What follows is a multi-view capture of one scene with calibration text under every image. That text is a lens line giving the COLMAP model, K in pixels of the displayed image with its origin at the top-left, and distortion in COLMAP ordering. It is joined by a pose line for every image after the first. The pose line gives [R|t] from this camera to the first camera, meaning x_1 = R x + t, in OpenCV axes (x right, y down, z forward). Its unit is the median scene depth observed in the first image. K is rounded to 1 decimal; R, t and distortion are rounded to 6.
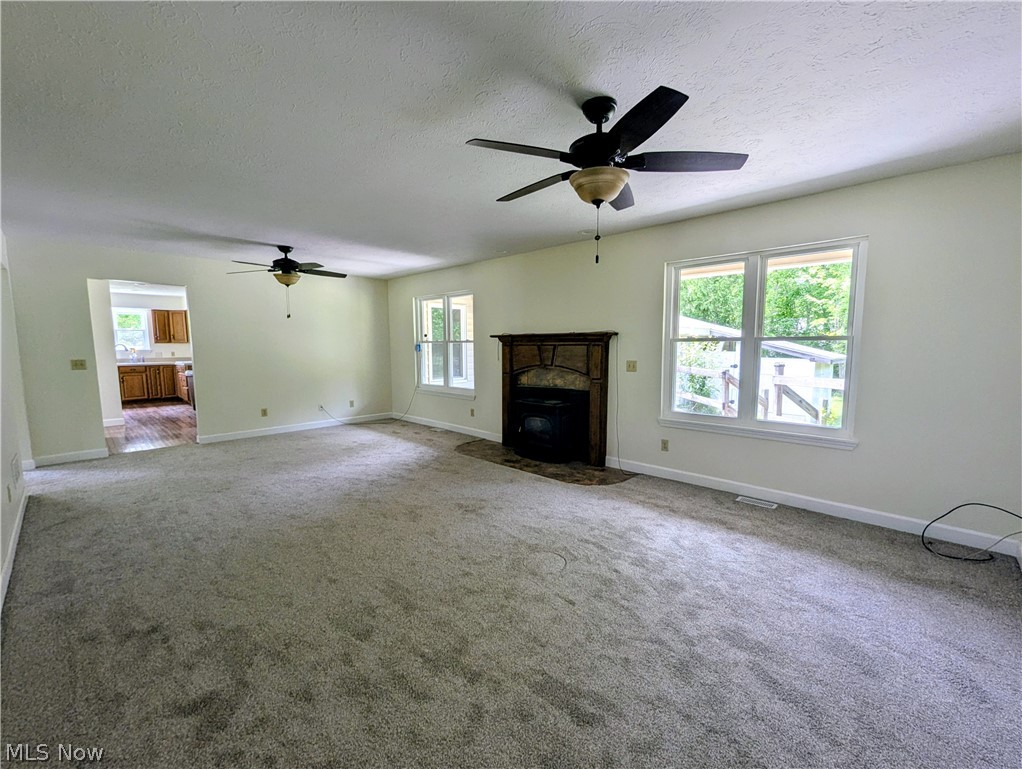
lens RADIAL K [[422.4, 0, 516.6], [0, 422.4, 388.9], [0, 0, 1]] dist [0.003411, 0.000321]
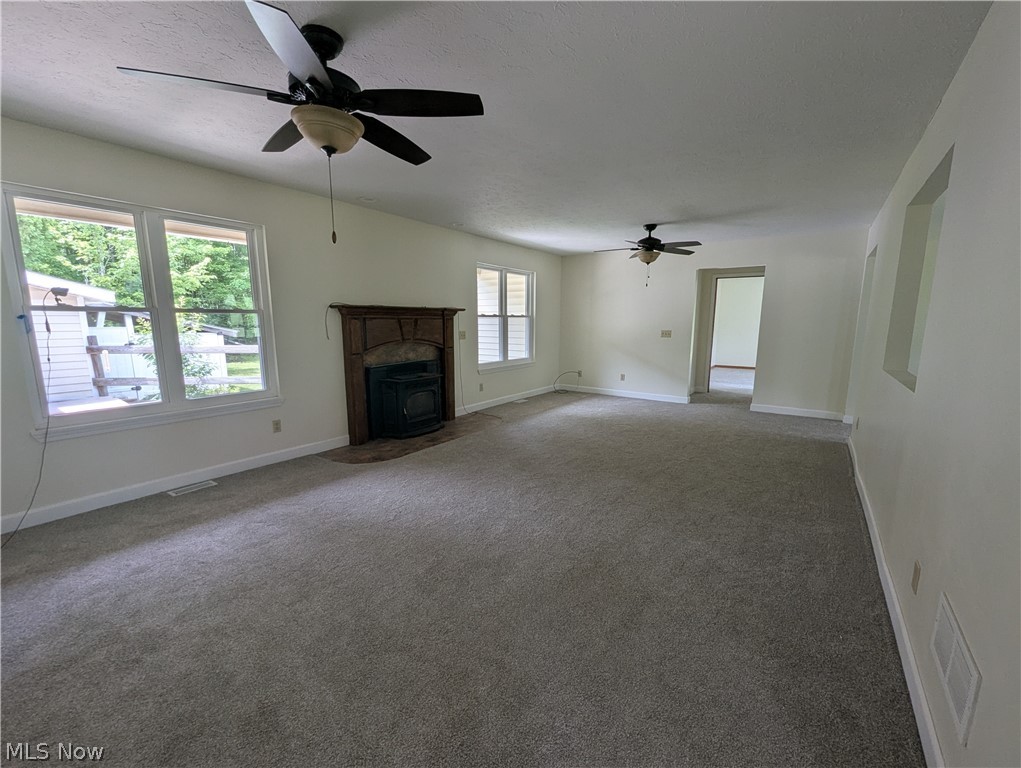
lens RADIAL K [[422.0, 0, 516.1], [0, 422.0, 388.4], [0, 0, 1]] dist [0.003411, 0.000321]
pose [[-0.138144, -0.157962, 0.977734, -0.924783], [0.097497, 0.980236, 0.172141, -0.088176], [-0.985602, 0.119106, -0.120013, 0.874140]]
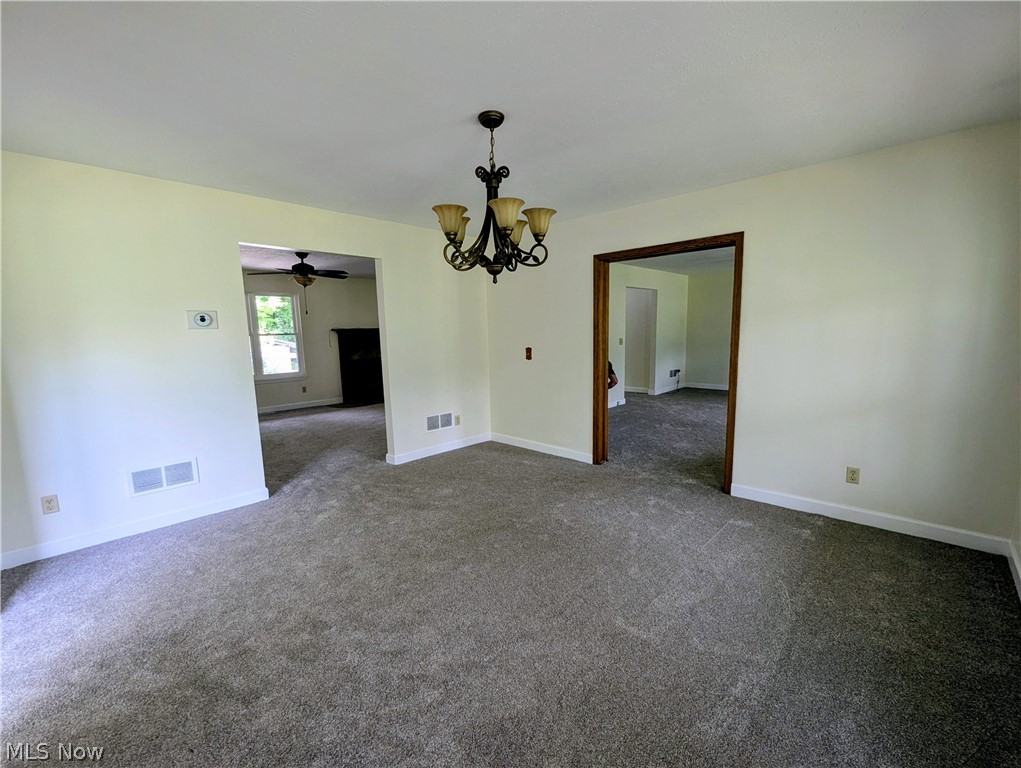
lens RADIAL K [[422.0, 0, 516.1], [0, 422.0, 388.4], [0, 0, 1]] dist [0.003411, 0.000321]
pose [[-0.010676, -0.135128, 0.990771, -1.671187], [0.121821, 0.983271, 0.135418, -0.051768], [-0.992495, 0.122143, 0.005964, 0.436772]]
